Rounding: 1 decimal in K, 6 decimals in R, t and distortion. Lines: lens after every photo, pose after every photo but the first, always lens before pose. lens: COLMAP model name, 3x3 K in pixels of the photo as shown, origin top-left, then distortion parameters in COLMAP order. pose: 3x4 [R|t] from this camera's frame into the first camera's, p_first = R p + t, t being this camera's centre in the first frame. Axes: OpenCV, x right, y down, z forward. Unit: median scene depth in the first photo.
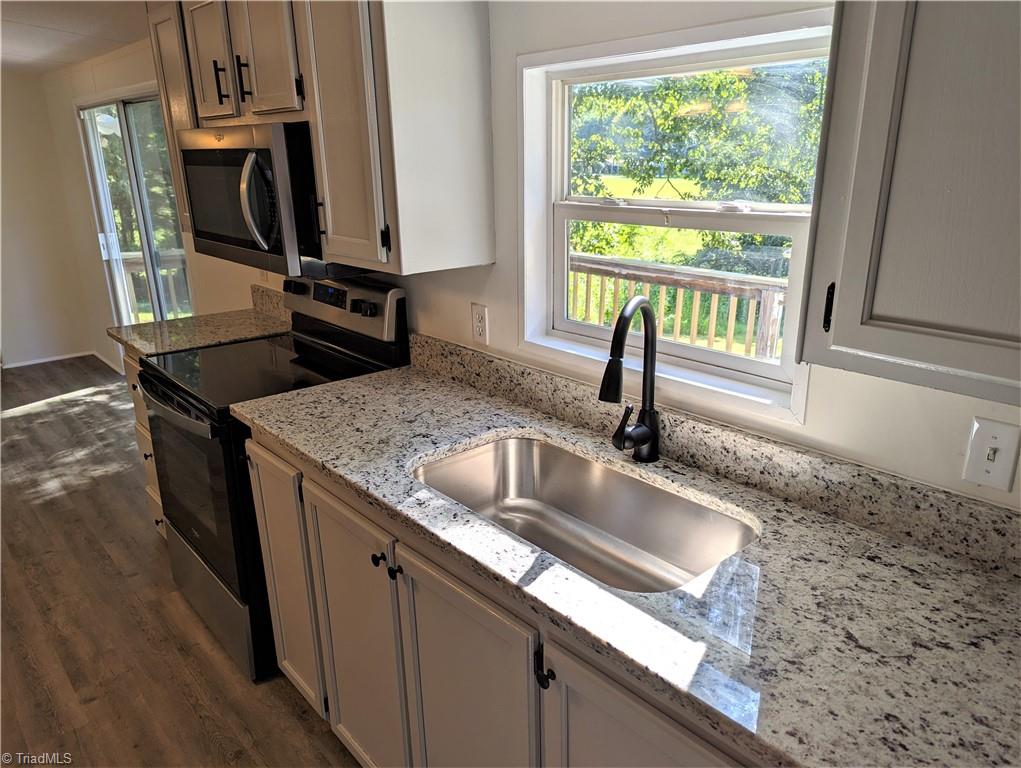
lens RADIAL K [[725.2, 0, 545.1], [0, 725.2, 406.8], [0, 0, 1]] dist [0.070152, -0.046187]
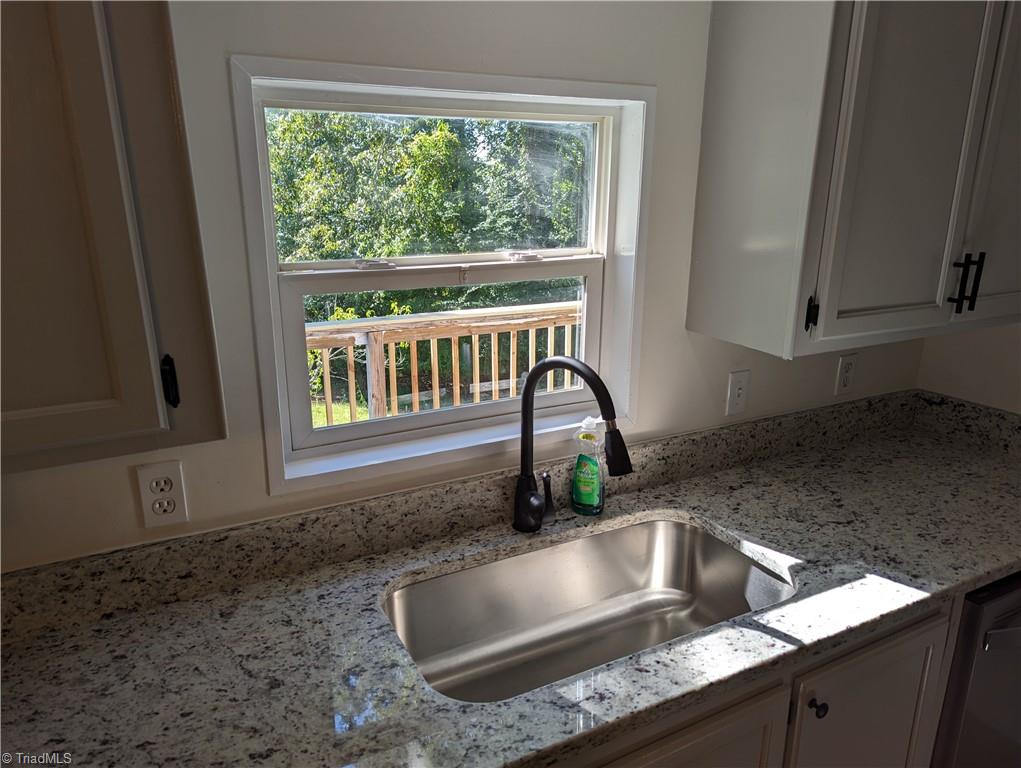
lens RADIAL K [[725.2, 0, 514.0], [0, 725.2, 380.1], [0, 0, 1]] dist [0.070152, -0.046187]
pose [[0.253116, -0.249635, 0.934674, -0.722884], [0.314856, 0.934793, 0.164402, -0.275630], [-0.914767, 0.252675, 0.315210, 0.715851]]
